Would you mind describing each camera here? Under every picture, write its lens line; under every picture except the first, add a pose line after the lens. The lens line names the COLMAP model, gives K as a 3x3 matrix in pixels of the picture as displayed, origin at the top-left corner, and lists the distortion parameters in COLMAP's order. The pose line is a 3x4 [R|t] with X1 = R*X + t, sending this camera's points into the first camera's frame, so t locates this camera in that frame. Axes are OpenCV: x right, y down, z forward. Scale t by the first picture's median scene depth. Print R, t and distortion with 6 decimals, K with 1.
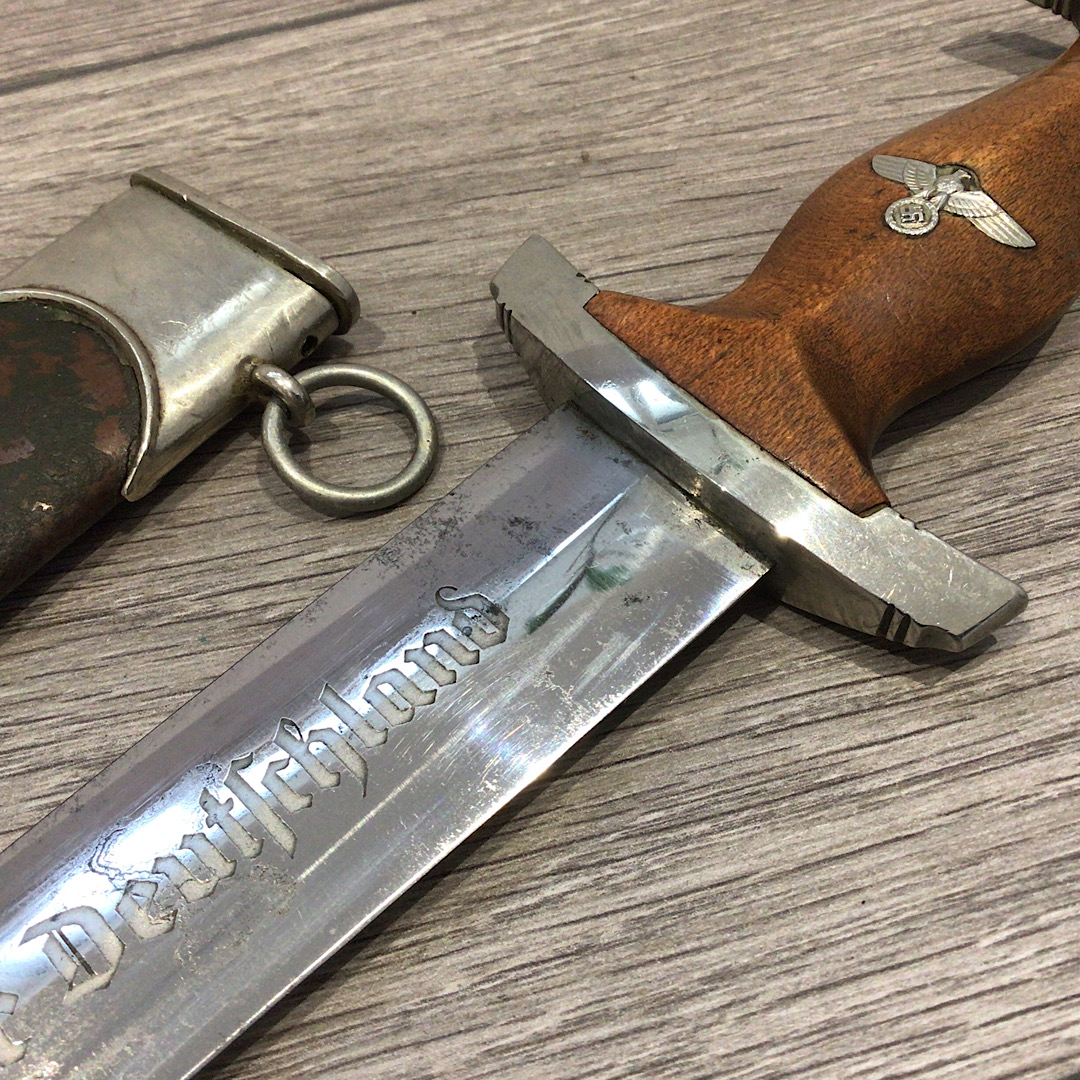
lens RADIAL K [[1340.3, 0, 539.8], [0, 1340.3, 533.7], [0, 0, 1]] dist [0.056926, 0.000000]
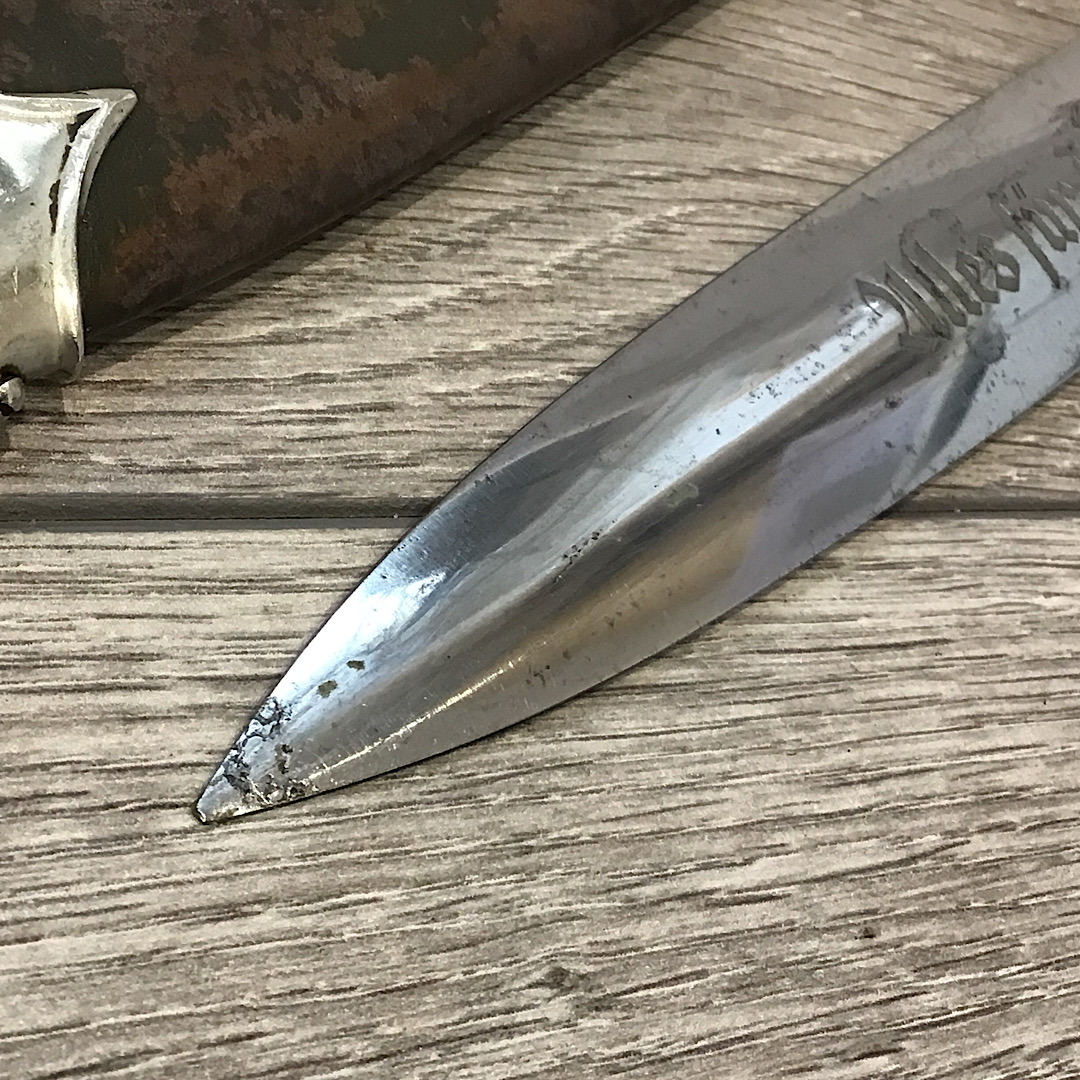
lens RADIAL K [[2158.4, 0, 538.1], [0, 2158.4, 545.2], [0, 0, 1]] dist [0.110940, 0.000000]
pose [[0.827389, 0.274625, 0.489906, -1.395454], [-0.270424, 0.959323, -0.081053, 0.802901], [-0.492237, -0.065420, 0.867999, -0.407037]]
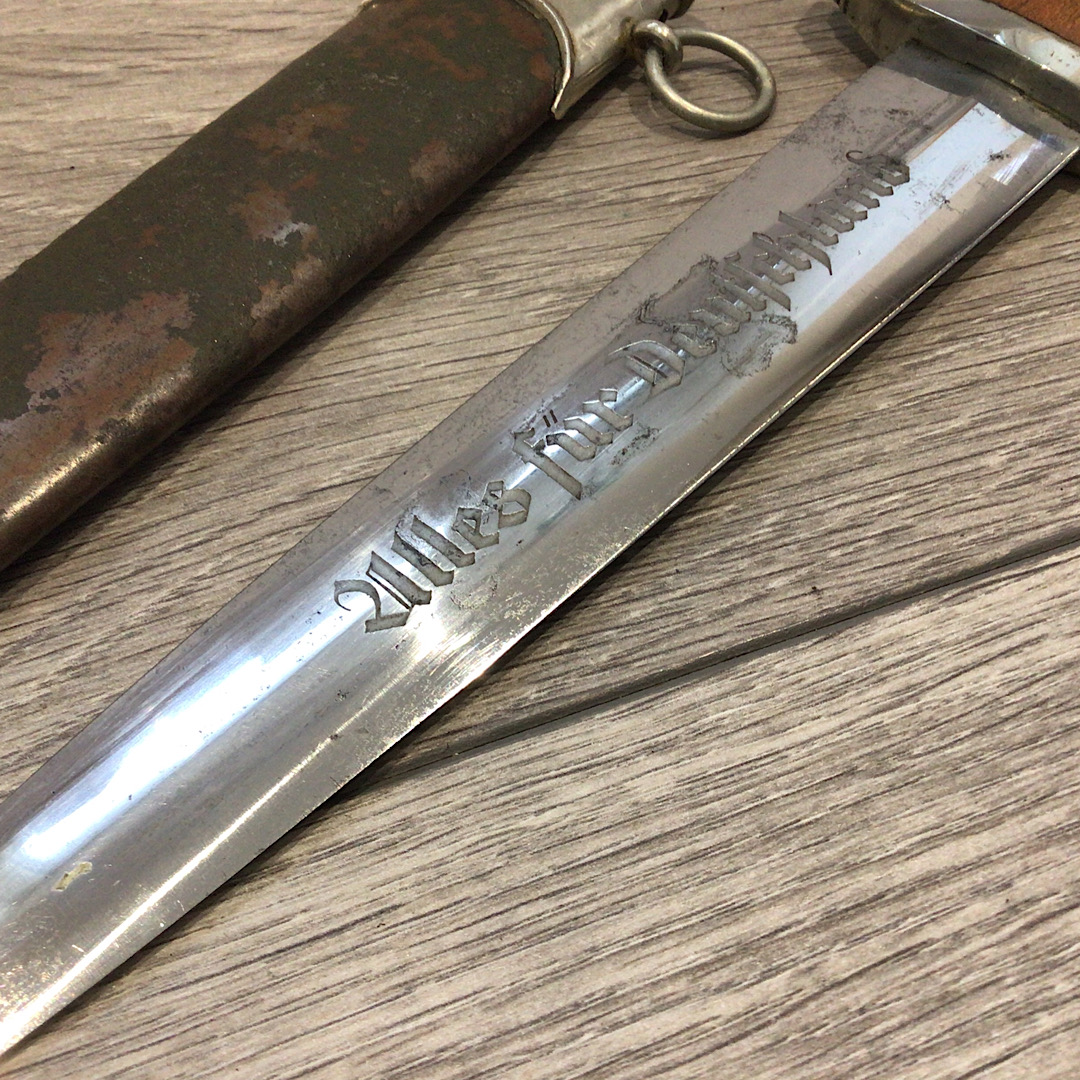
lens RADIAL K [[1340.3, 0, 535.4], [0, 1340.3, 537.5], [0, 0, 1]] dist [0.056926, 0.000000]
pose [[0.998552, -0.017653, 0.050813, -0.444335], [0.017805, 0.999838, -0.002555, 0.424321], [-0.050760, 0.003456, 0.998705, -0.310044]]
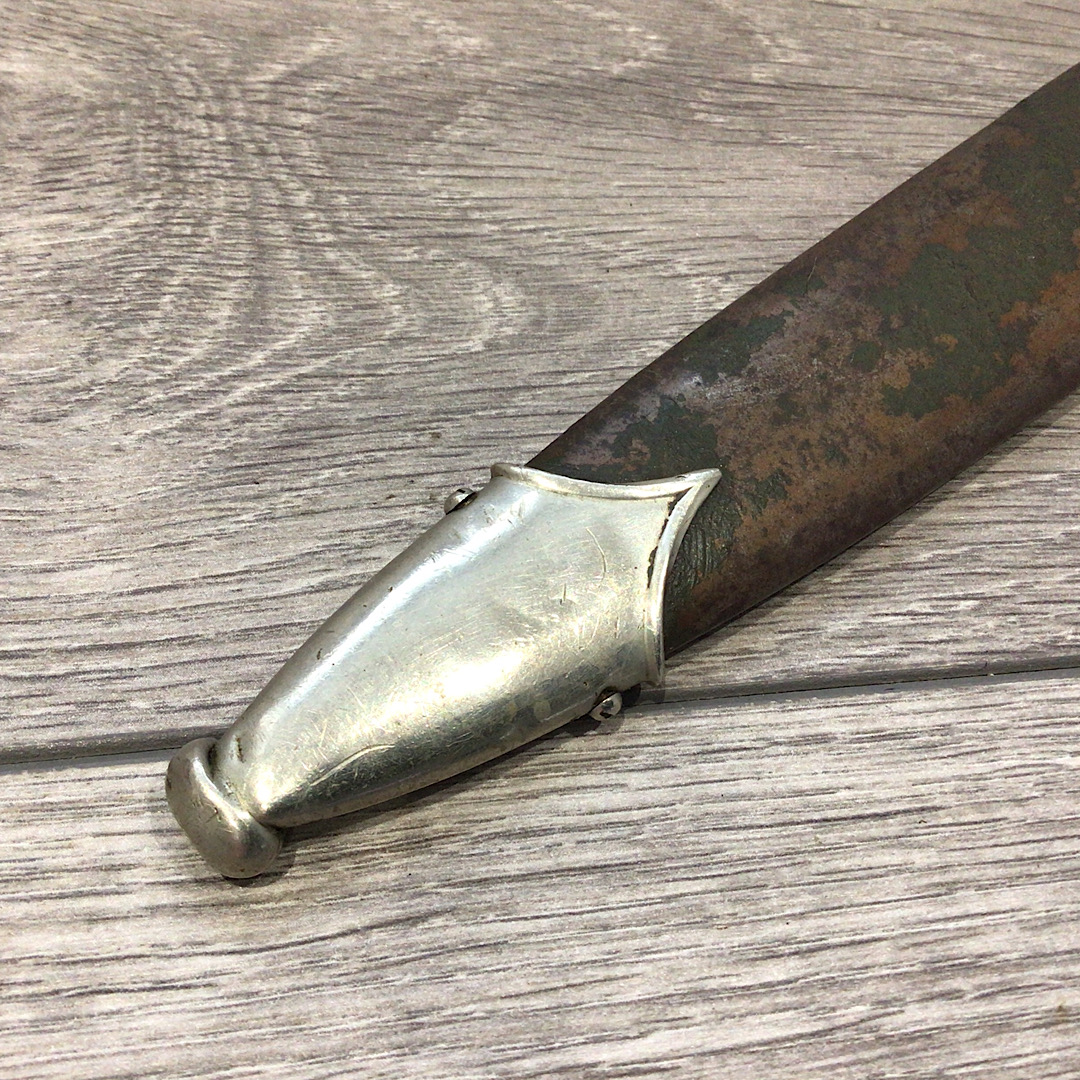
lens RADIAL K [[1340.3, 0, 533.7], [0, 1340.3, 541.8], [0, 0, 1]] dist [0.056926, 0.000000]
pose [[0.970846, 0.233436, 0.054453, -0.874930], [-0.237745, 0.966719, 0.094511, 0.474111], [-0.030578, -0.104701, 0.994034, -0.284531]]
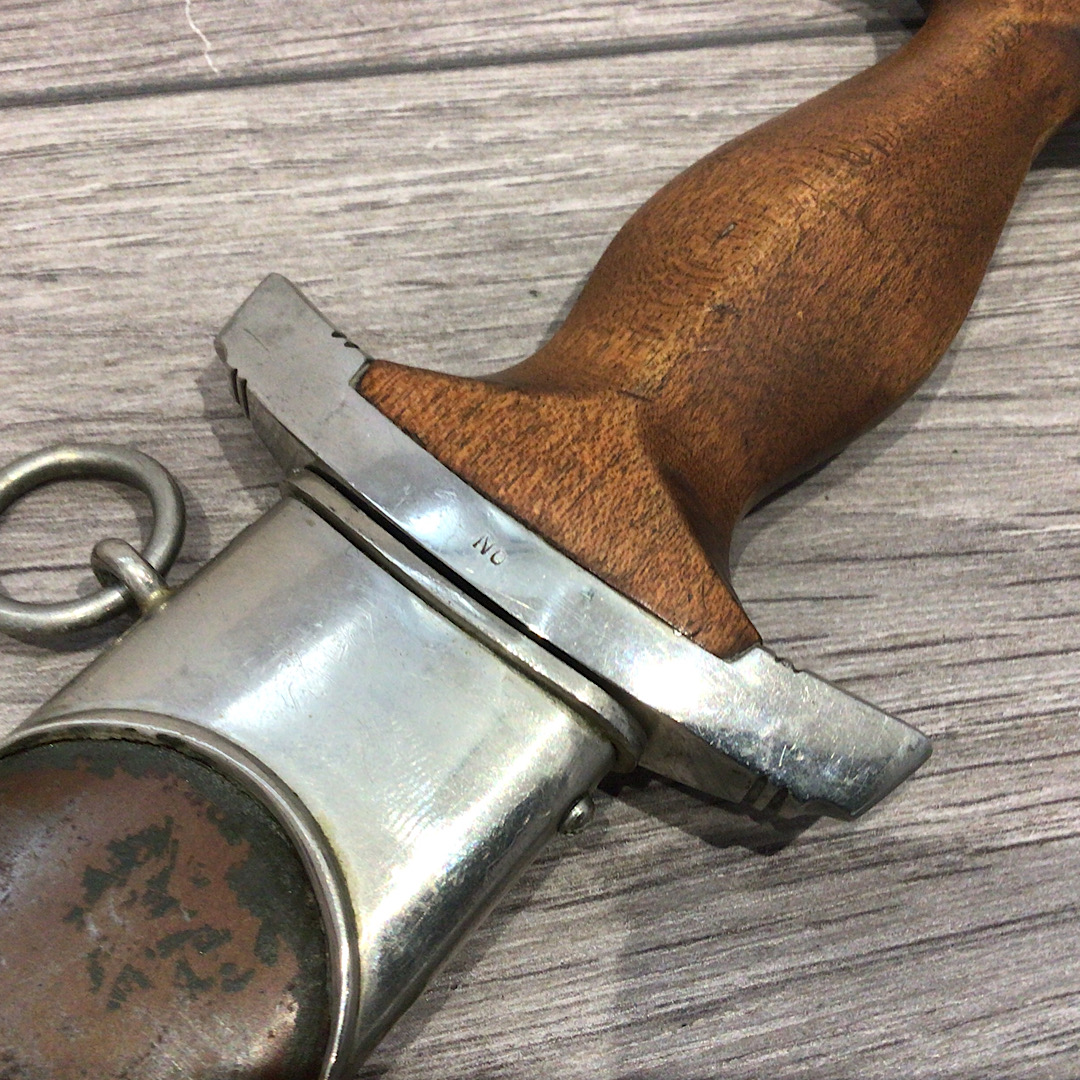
lens RADIAL K [[1340.3, 0, 554.6], [0, 1340.3, 531.3], [0, 0, 1]] dist [0.056926, 0.000000]
pose [[0.980333, 0.129373, 0.149032, -0.011628], [-0.149228, 0.980115, 0.130791, -0.470927], [-0.129147, -0.150459, 0.980144, 0.459639]]
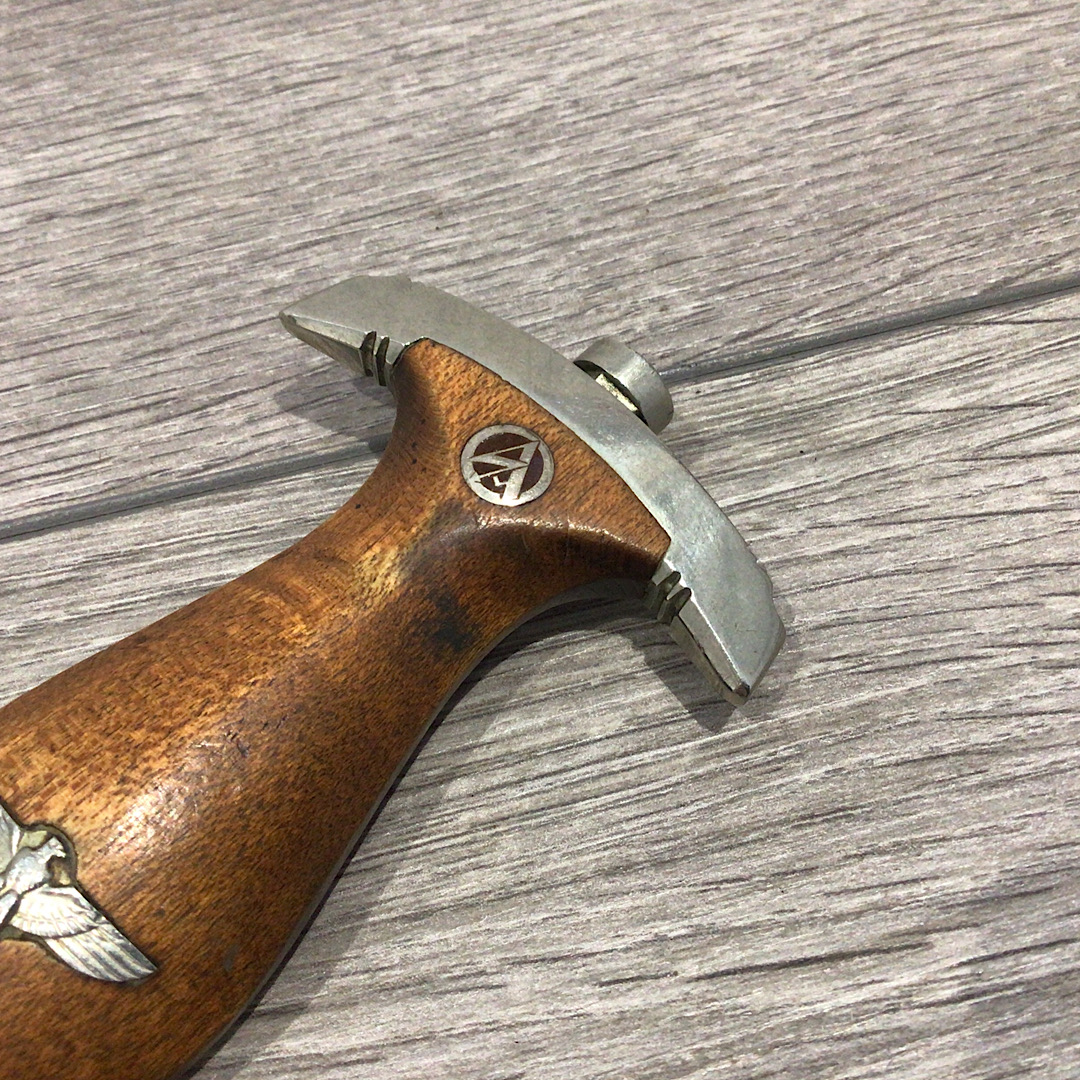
lens RADIAL K [[1340.3, 0, 539.2], [0, 1340.3, 543.5], [0, 0, 1]] dist [0.056926, 0.000000]
pose [[0.998473, 0.054337, -0.009986, 0.630151], [-0.052990, 0.993042, 0.105167, -0.877492], [0.015631, -0.104478, 0.994404, 0.666289]]
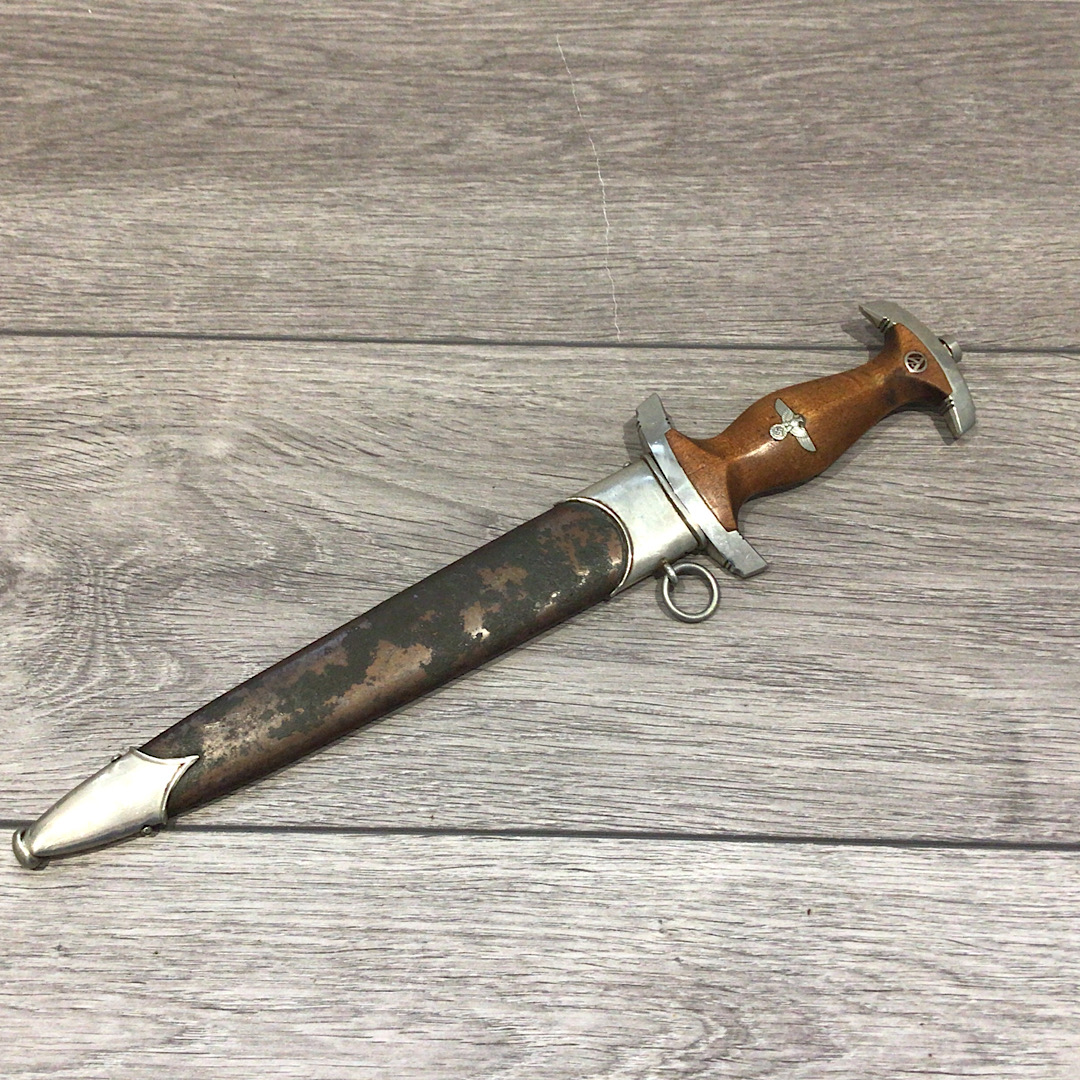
lens RADIAL K [[1272.6, 0, 541.1], [0, 1272.6, 545.1], [0, 0, 1]] dist [0.062372, 0.000000]
pose [[0.940225, 0.319455, -0.118005, 0.225411], [-0.290675, 0.933341, 0.210671, -0.807965], [0.177439, -0.163777, 0.970408, -1.917528]]
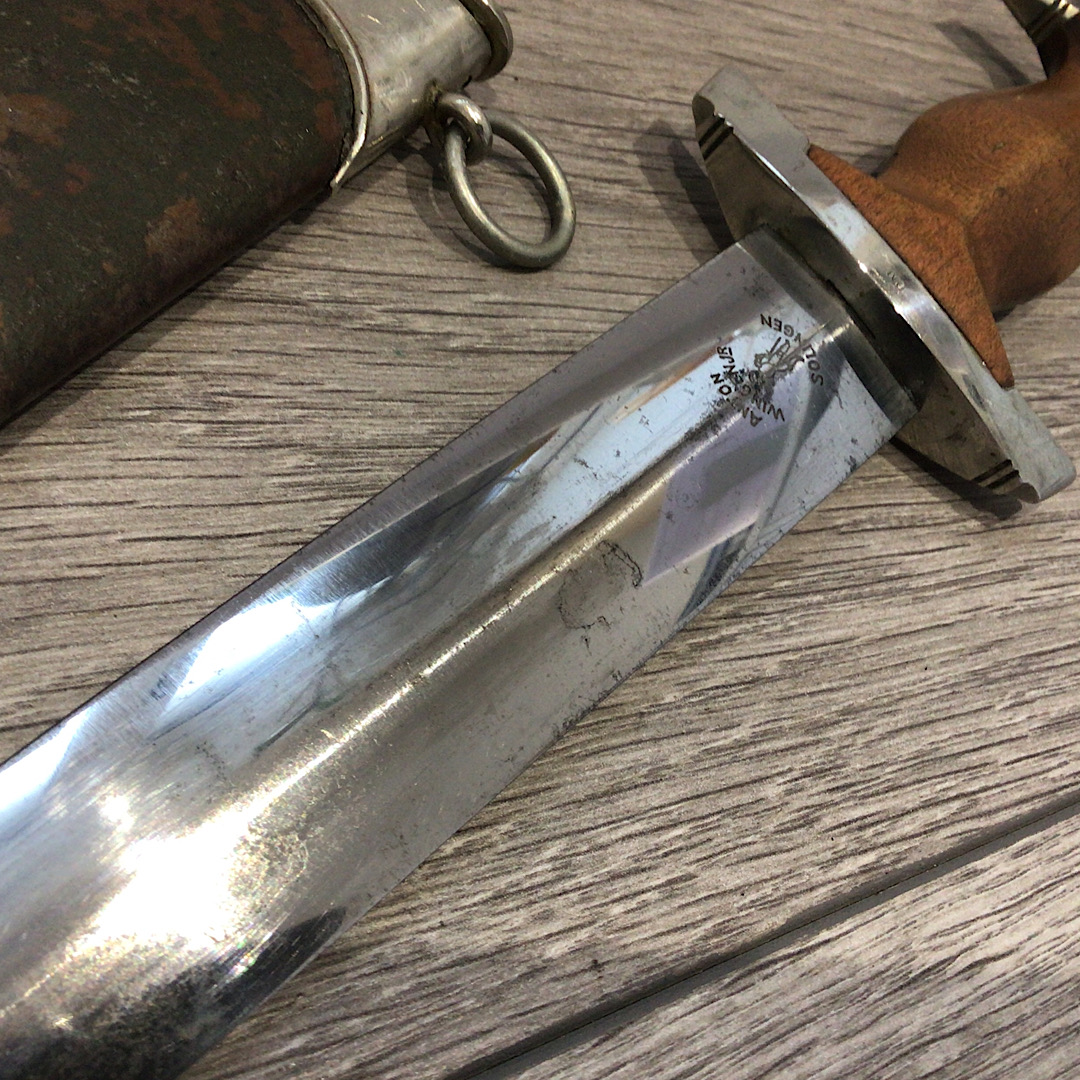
lens RADIAL K [[1340.3, 0, 544.5], [0, 1340.3, 535.1], [0, 0, 1]] dist [0.056926, 0.000000]
pose [[0.861571, 0.160321, 0.481656, -0.672862], [-0.215316, 0.974654, 0.060733, 0.138335], [-0.459711, -0.156035, 0.874253, 0.053022]]
